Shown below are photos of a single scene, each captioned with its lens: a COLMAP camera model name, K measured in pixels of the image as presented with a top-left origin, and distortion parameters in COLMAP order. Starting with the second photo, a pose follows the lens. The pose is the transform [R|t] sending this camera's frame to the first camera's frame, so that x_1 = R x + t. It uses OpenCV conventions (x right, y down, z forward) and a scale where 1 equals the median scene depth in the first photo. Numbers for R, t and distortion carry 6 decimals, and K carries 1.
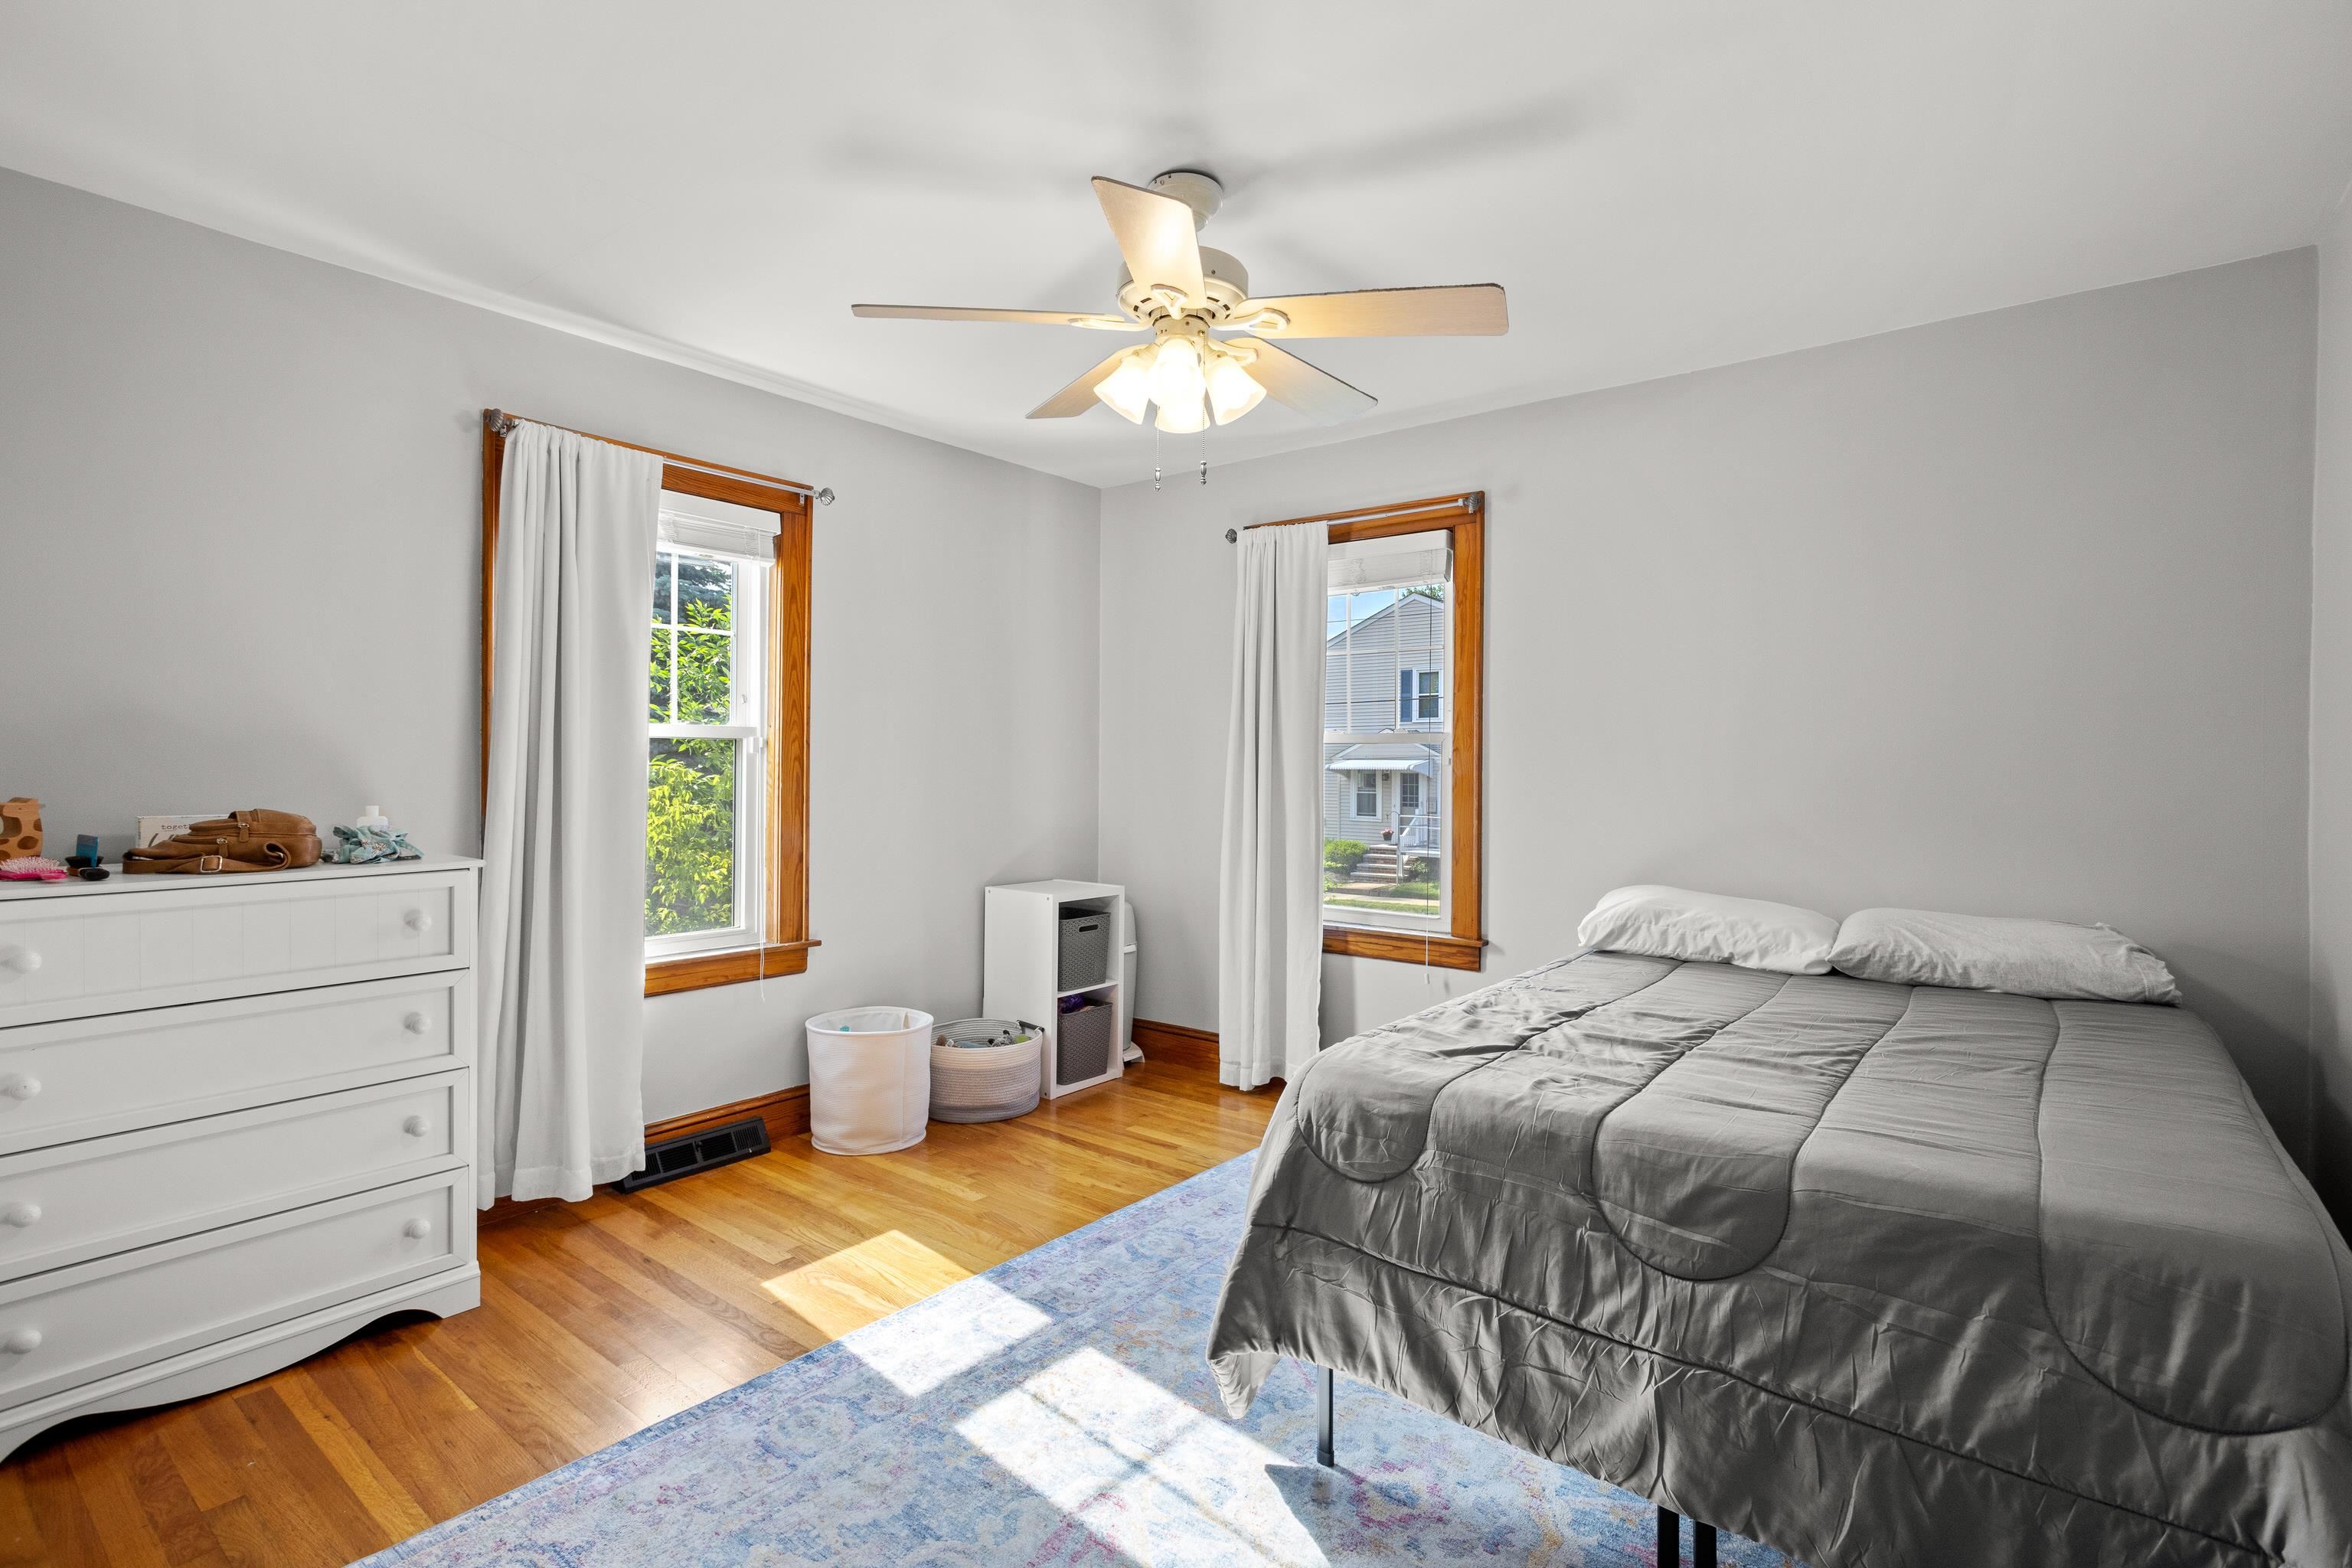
lens RADIAL K [[1111.6, 0, 1176.0], [0, 1111.6, 784.0], [0, 0, 1]] dist [0.002670, 0.000773]
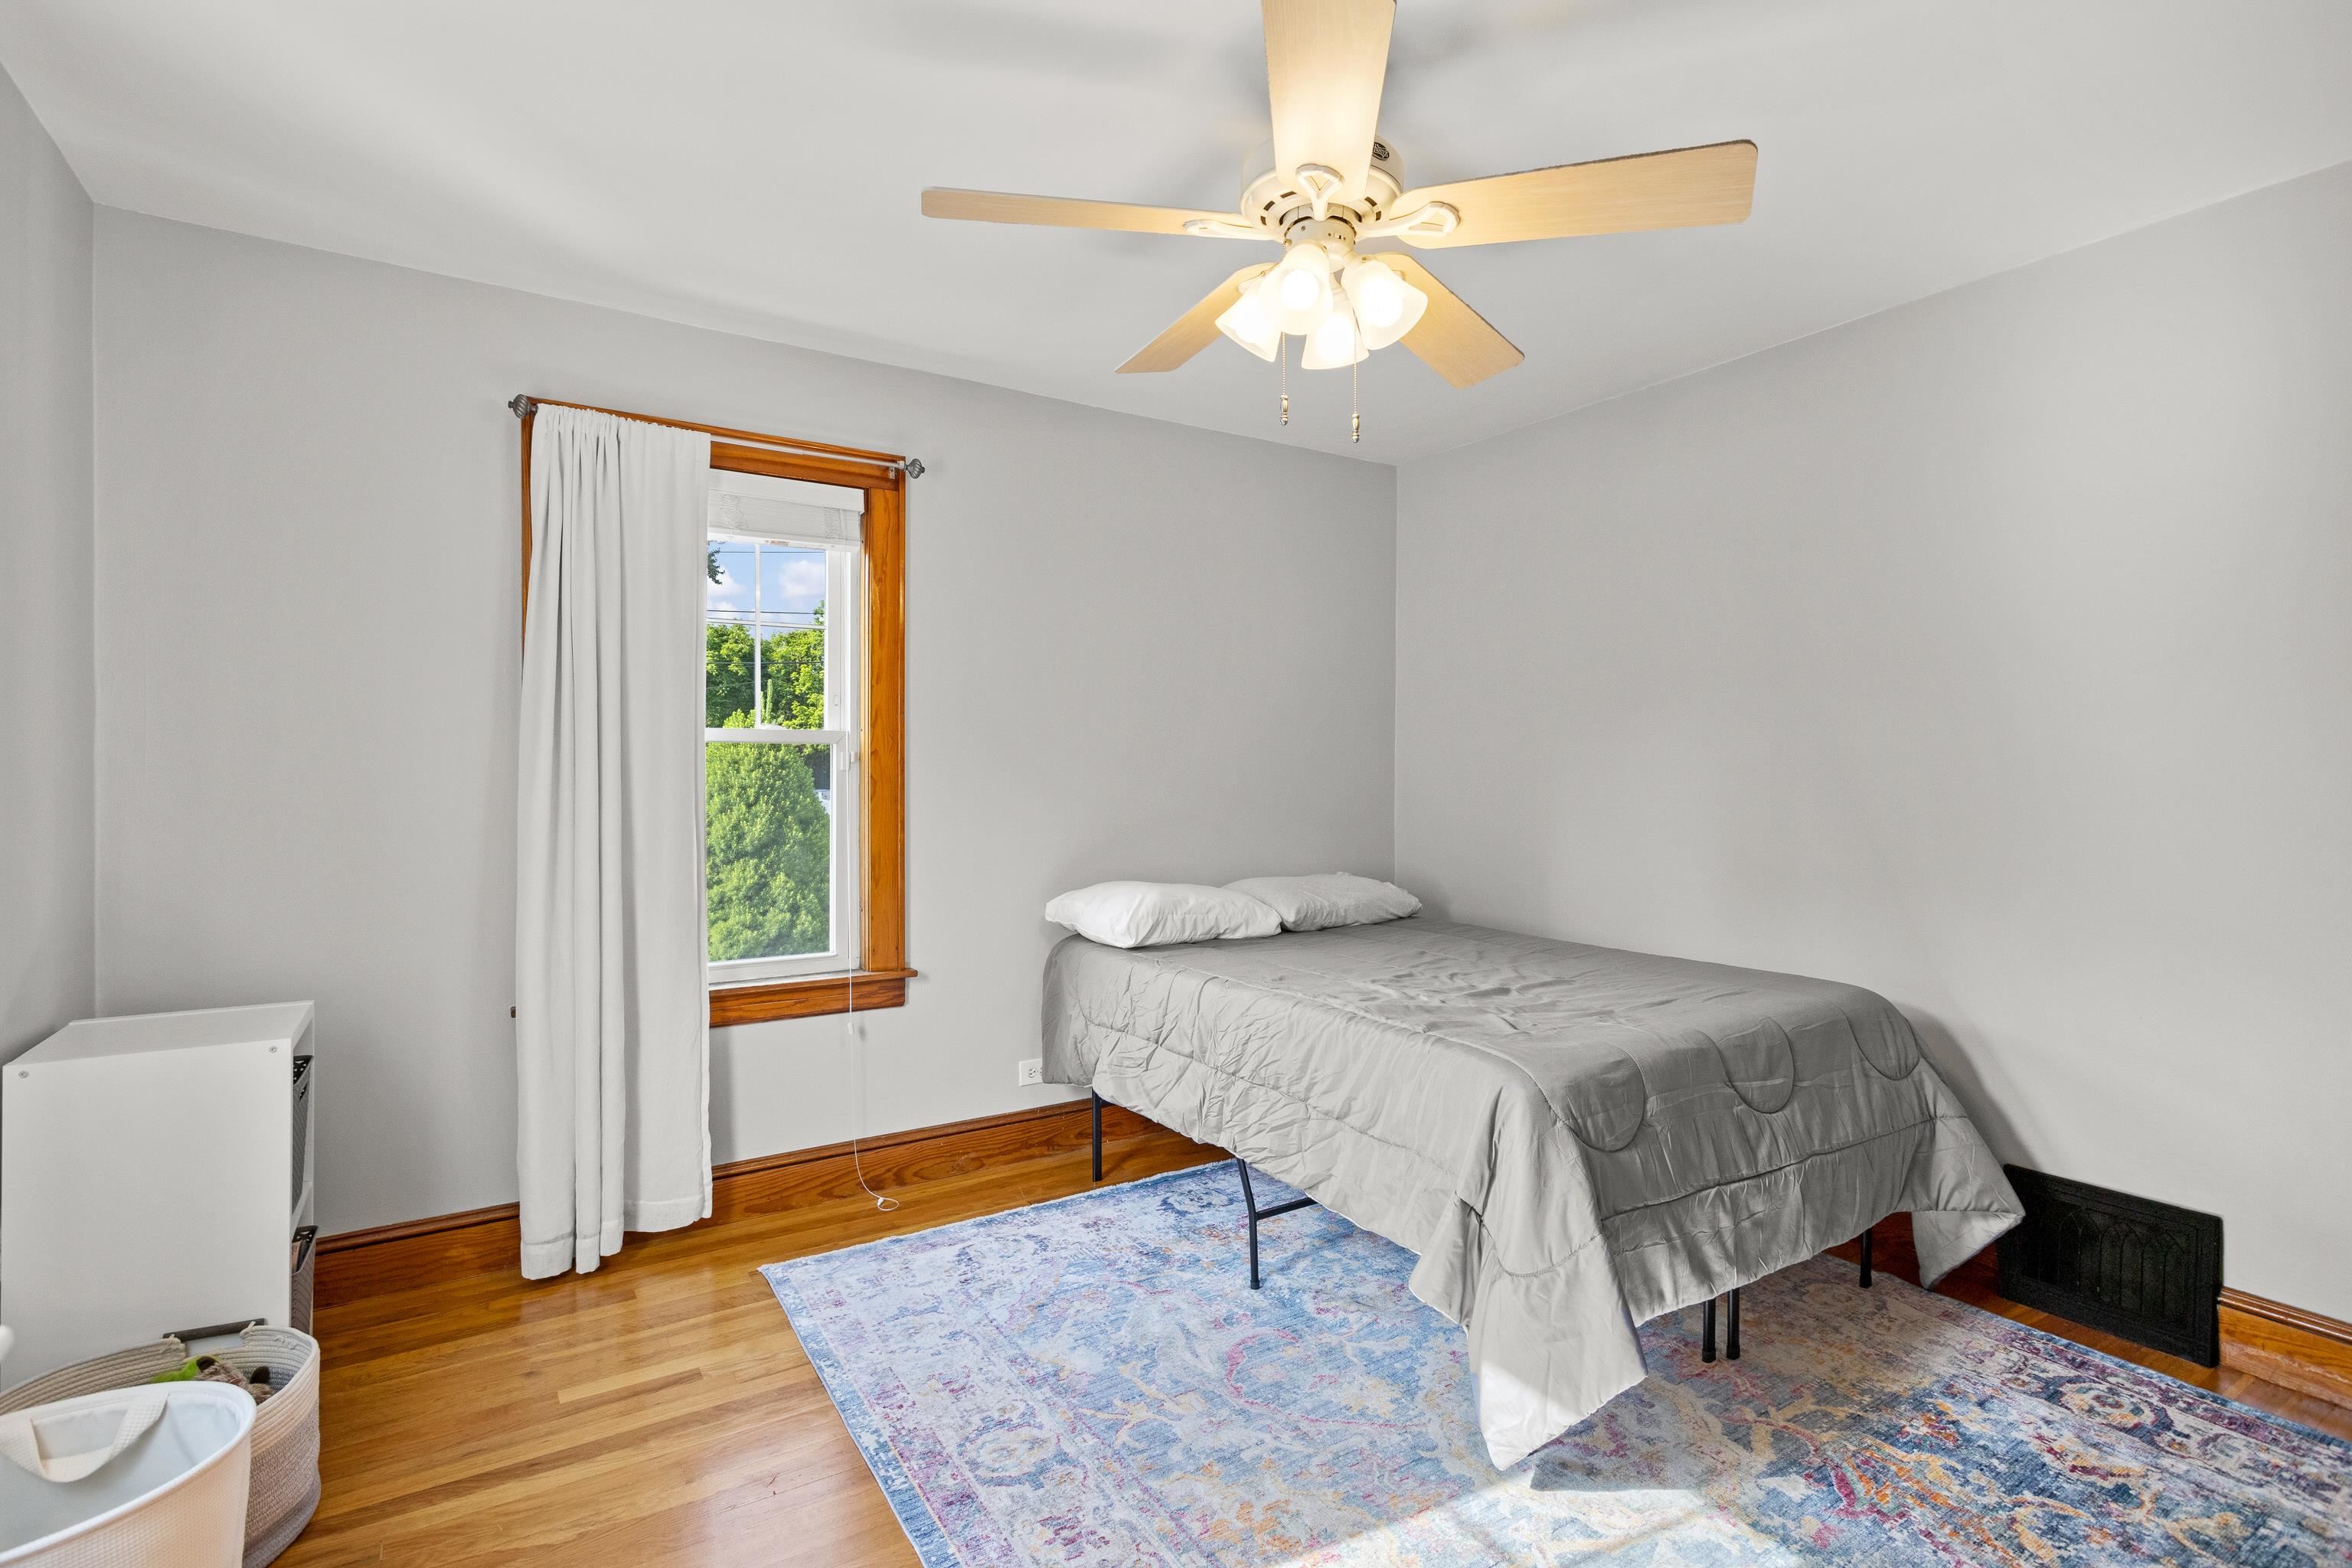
lens RADIAL K [[1148.6, 0, 1179.0], [0, 1148.6, 748.7], [0, 0, 1]] dist [-0.002194, 0.000701]
pose [[0.311126, 0.010498, 0.950311, -0.714055], [0.011582, 0.999823, -0.014837, -0.022514], [-0.950298, 0.015623, 0.310950, 0.701045]]
